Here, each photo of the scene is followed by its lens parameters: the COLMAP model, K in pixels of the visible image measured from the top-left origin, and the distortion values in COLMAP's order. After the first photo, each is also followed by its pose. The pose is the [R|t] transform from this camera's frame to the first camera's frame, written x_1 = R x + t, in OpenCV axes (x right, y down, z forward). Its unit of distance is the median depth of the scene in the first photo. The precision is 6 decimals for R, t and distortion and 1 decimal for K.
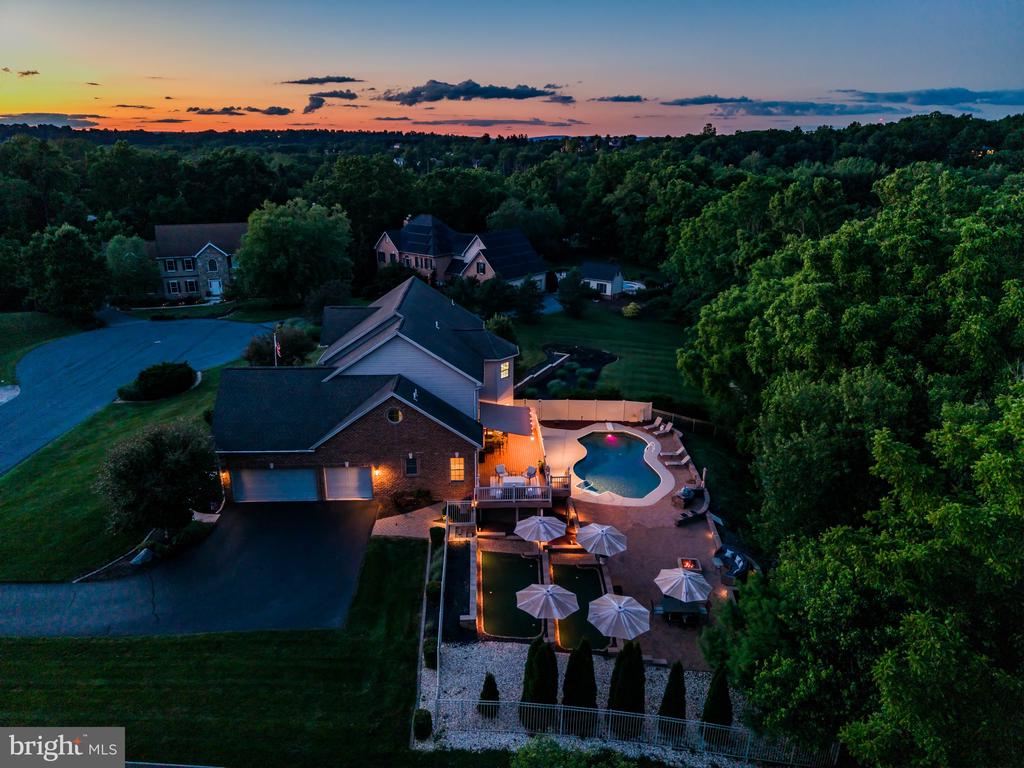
lens RADIAL K [[683.3, 0, 512.0], [0, 683.3, 384.0], [0, 0, 1]] dist [0.029279, -0.031312]
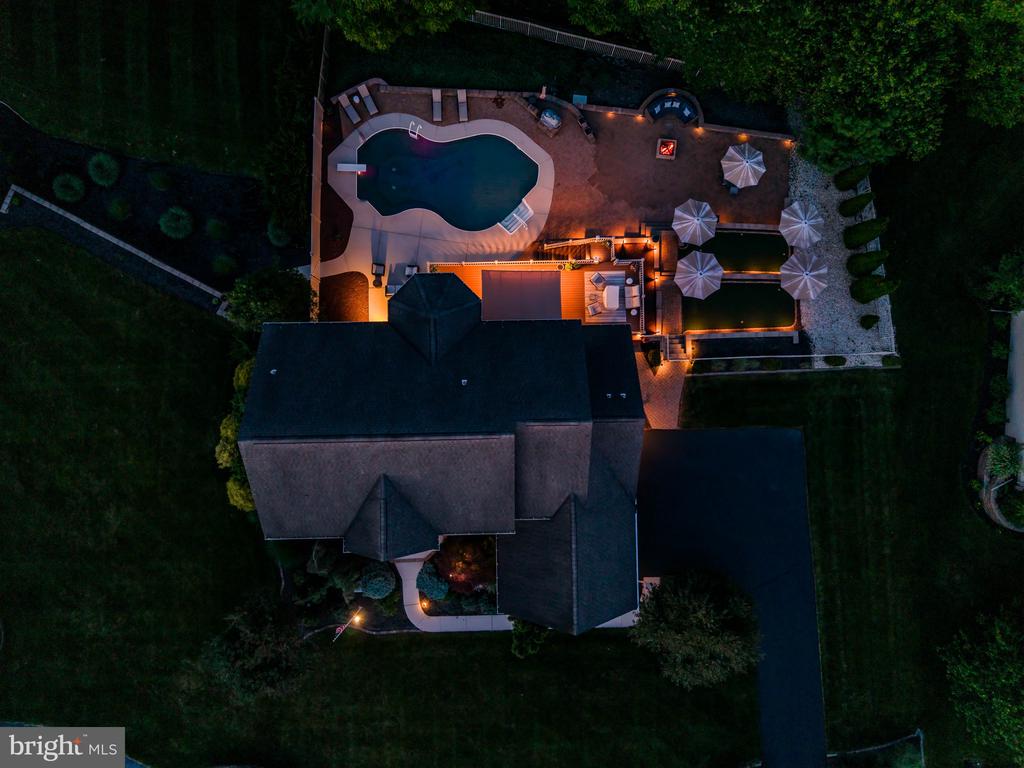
lens RADIAL K [[678.7, 0, 505.3], [0, 678.7, 394.2], [0, 0, 1]] dist [0.036088, -0.035405]
pose [[0.025315, -0.999643, -0.008539, -0.056099], [0.318054, -0.000044, 0.948073, -0.348148], [-0.947735, -0.026716, 0.317939, 0.347526]]
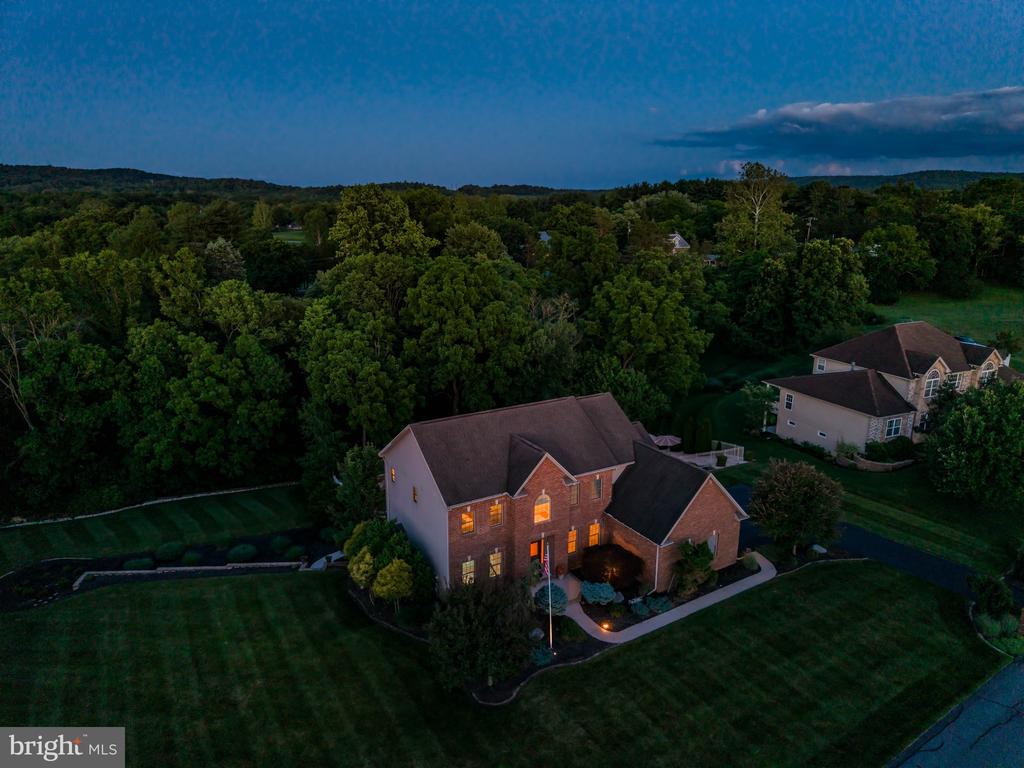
lens RADIAL K [[678.7, 0, 505.3], [0, 678.7, 394.2], [0, 0, 1]] dist [0.036088, -0.035405]
pose [[-0.465528, -0.253344, 0.847998, -0.464687], [0.289231, 0.861995, 0.416306, -0.265960], [-0.836439, 0.439069, -0.328007, 0.643333]]
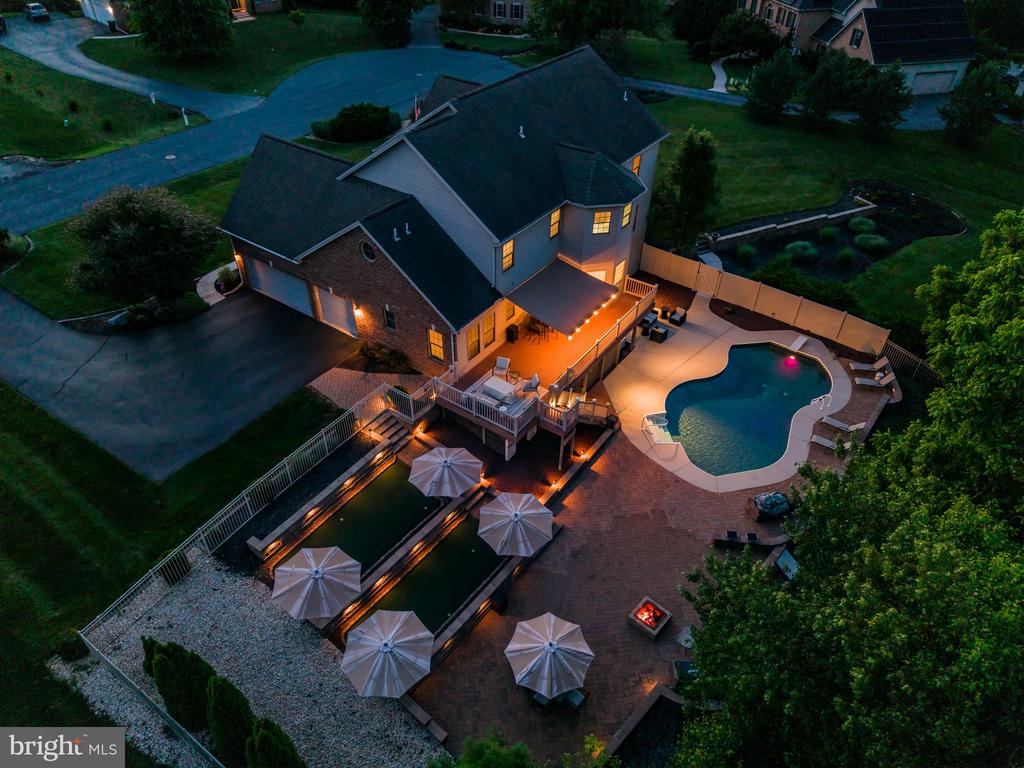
lens RADIAL K [[683.3, 0, 512.0], [0, 683.3, 384.0], [0, 0, 1]] dist [0.029279, -0.031312]
pose [[0.790891, 0.392563, -0.469453, 0.146441], [-0.208476, 0.894084, 0.396424, -0.062401], [0.575352, -0.215659, 0.788962, 0.182702]]
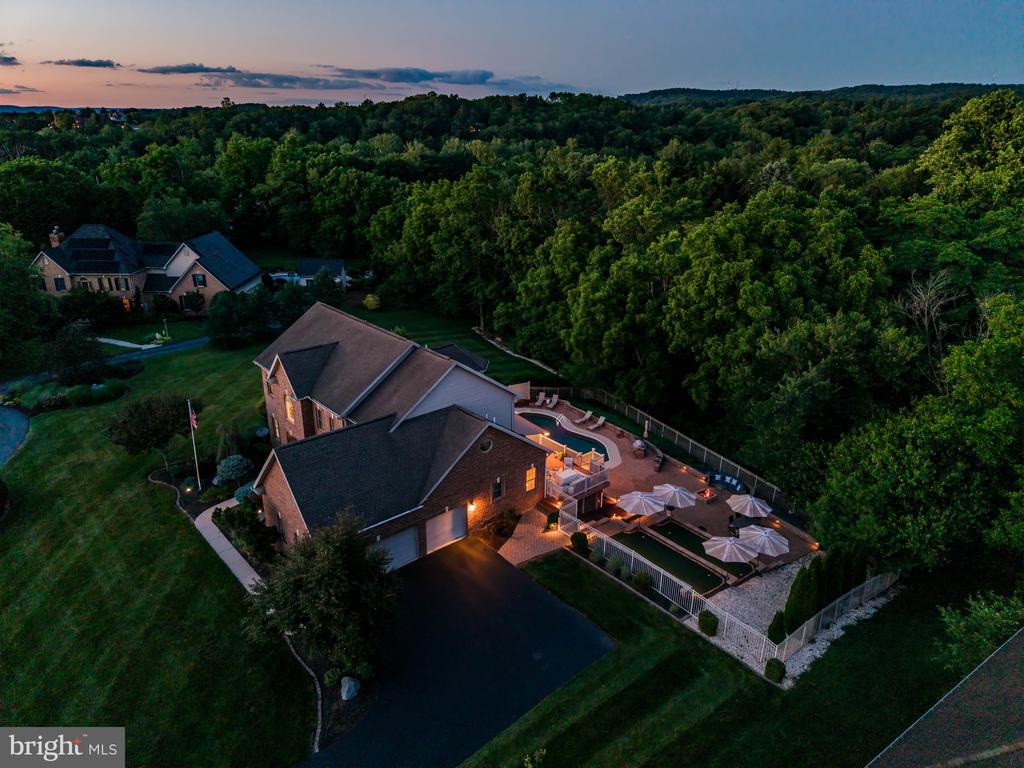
lens RADIAL K [[678.7, 0, 505.3], [0, 678.7, 394.2], [0, 0, 1]] dist [0.036088, -0.035405]
pose [[0.787805, -0.230383, 0.571216, -0.274254], [0.201546, 0.972778, 0.114376, -0.051965], [-0.582017, 0.025020, 0.812792, 0.075494]]
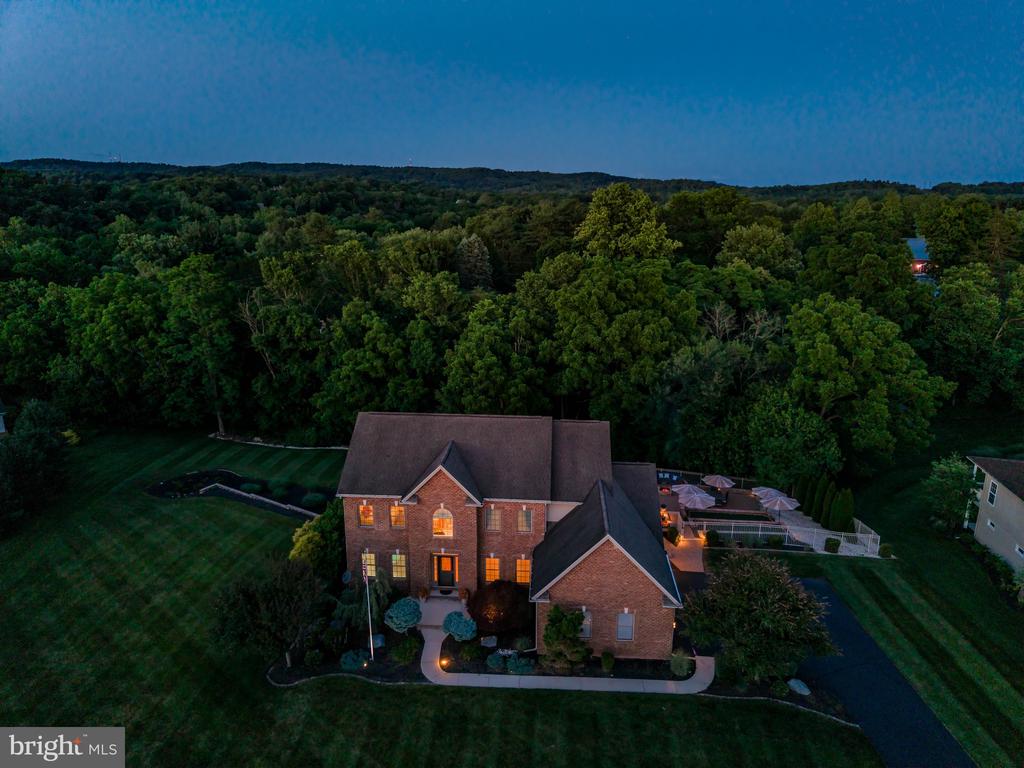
lens RADIAL K [[678.7, 0, 505.3], [0, 678.7, 394.2], [0, 0, 1]] dist [0.036088, -0.035405]
pose [[0.124607, -0.283690, 0.950786, -0.492590], [0.327751, 0.916233, 0.230426, -0.173055], [-0.936511, 0.282909, 0.207149, 0.376734]]
